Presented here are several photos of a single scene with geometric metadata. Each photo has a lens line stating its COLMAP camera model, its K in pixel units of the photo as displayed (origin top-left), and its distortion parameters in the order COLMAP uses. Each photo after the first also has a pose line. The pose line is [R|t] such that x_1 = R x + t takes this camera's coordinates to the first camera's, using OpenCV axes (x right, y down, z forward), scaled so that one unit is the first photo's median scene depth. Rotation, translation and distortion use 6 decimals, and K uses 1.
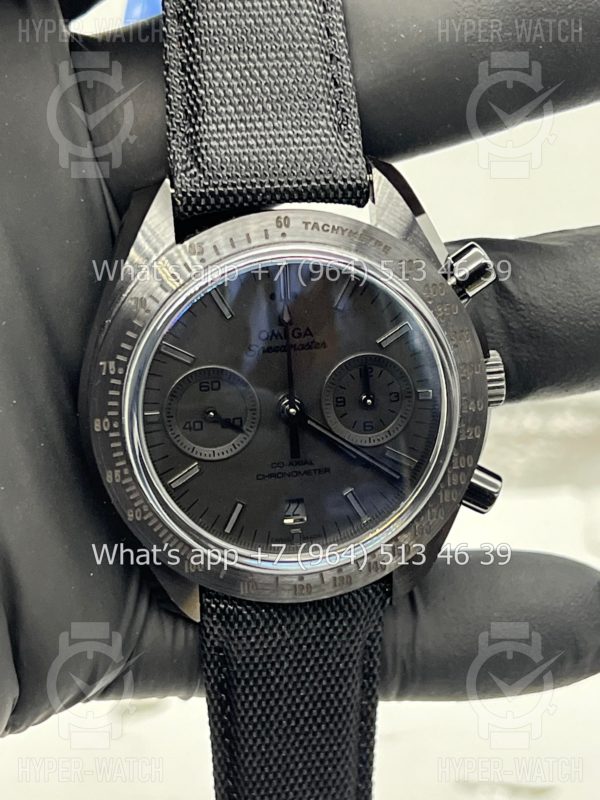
lens RADIAL K [[1883.3, 0, 291.6], [0, 1883.3, 392.1], [0, 0, 1]] dist [0.250257, 0.000000]
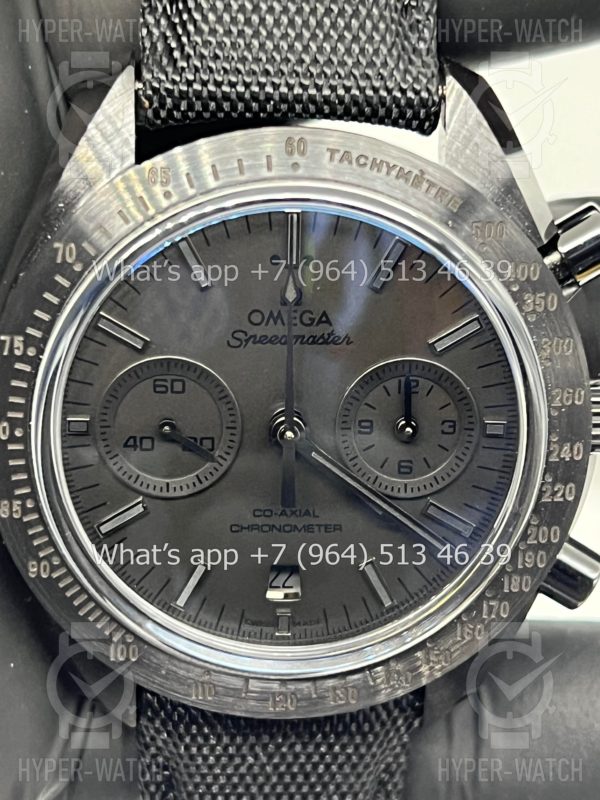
lens RADIAL K [[1883.3, 0, 295.4], [0, 1883.3, 402.8], [0, 0, 1]] dist [0.250257, 0.000000]
pose [[0.993179, 0.093321, -0.069900, 0.047244], [-0.090912, 0.995175, 0.036896, -0.025681], [0.073006, -0.030289, 0.996871, 0.341180]]
